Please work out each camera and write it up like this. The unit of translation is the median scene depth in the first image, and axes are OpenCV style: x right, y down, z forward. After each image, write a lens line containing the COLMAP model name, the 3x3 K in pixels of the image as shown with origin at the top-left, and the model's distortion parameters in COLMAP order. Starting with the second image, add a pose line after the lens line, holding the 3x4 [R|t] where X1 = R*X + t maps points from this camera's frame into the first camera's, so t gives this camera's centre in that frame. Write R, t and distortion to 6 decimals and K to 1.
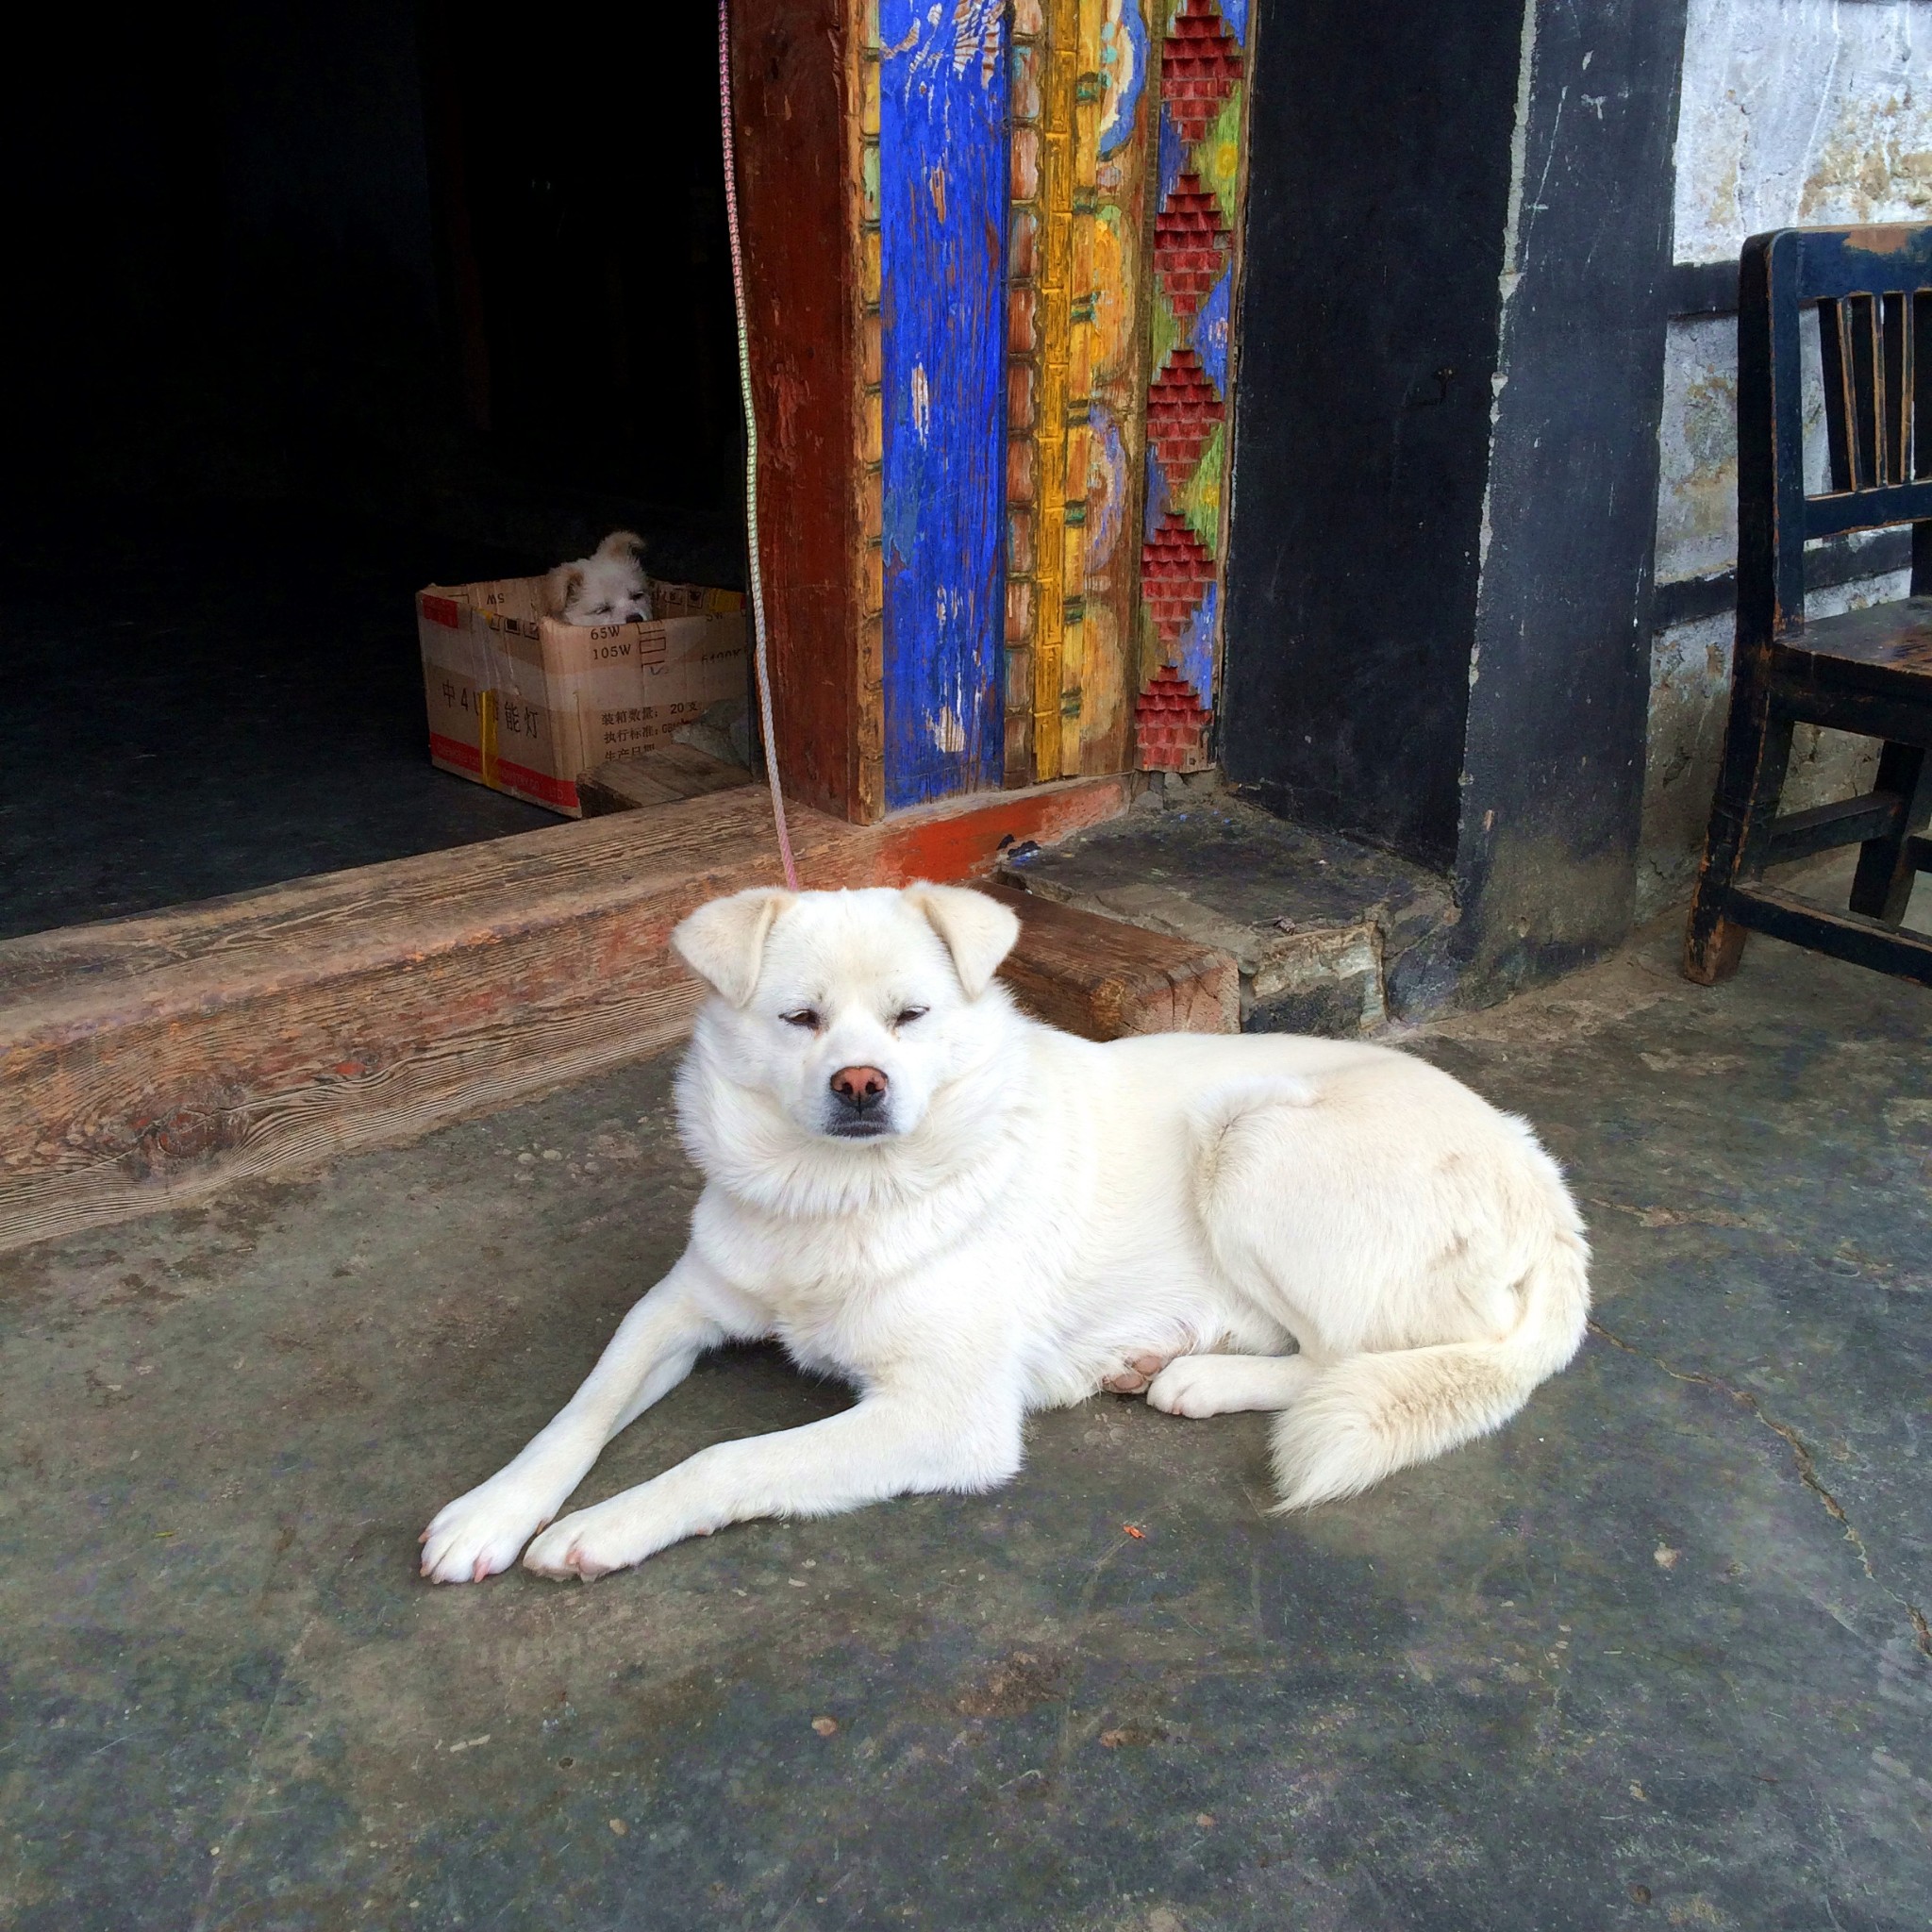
lens RADIAL K [[2129.9, 0, 967.2], [0, 2129.9, 967.6], [0, 0, 1]] dist [0.048053, 0.000000]
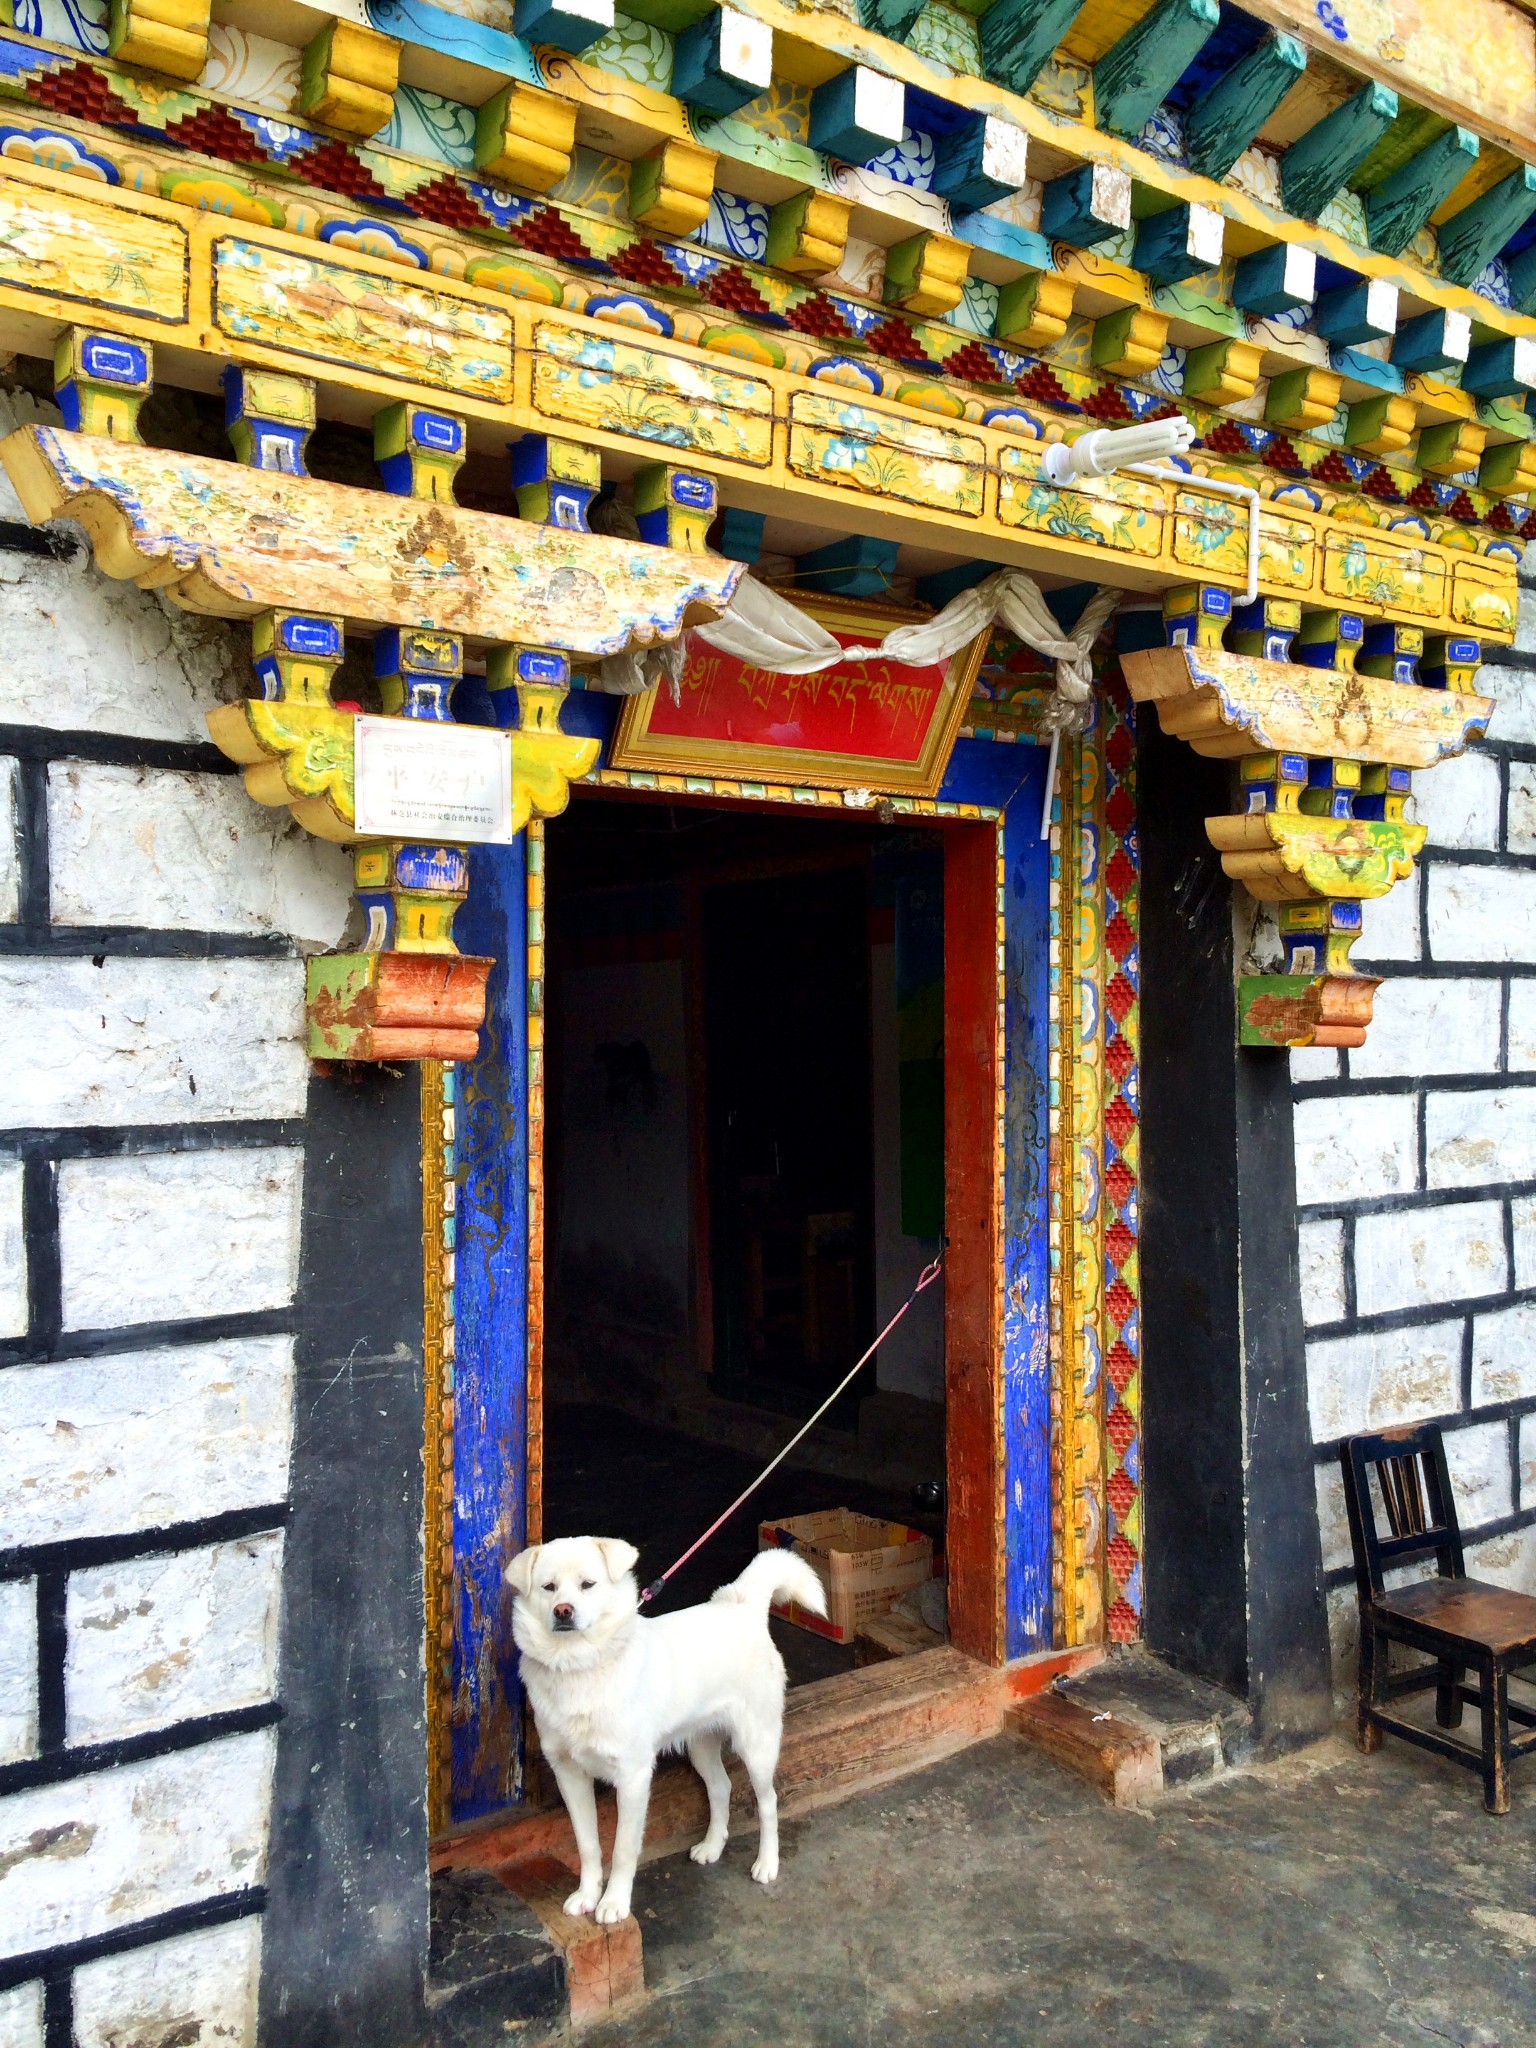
lens RADIAL K [[1699.2, 0, 755.7], [0, 1699.2, 1007.5], [0, 0, 1]] dist [0.064252, -0.054014]
pose [[0.995858, -0.008377, -0.090535, -0.141755], [-0.024993, 0.932164, -0.361172, -0.057201], [0.087419, 0.361939, 0.928094, -1.121544]]
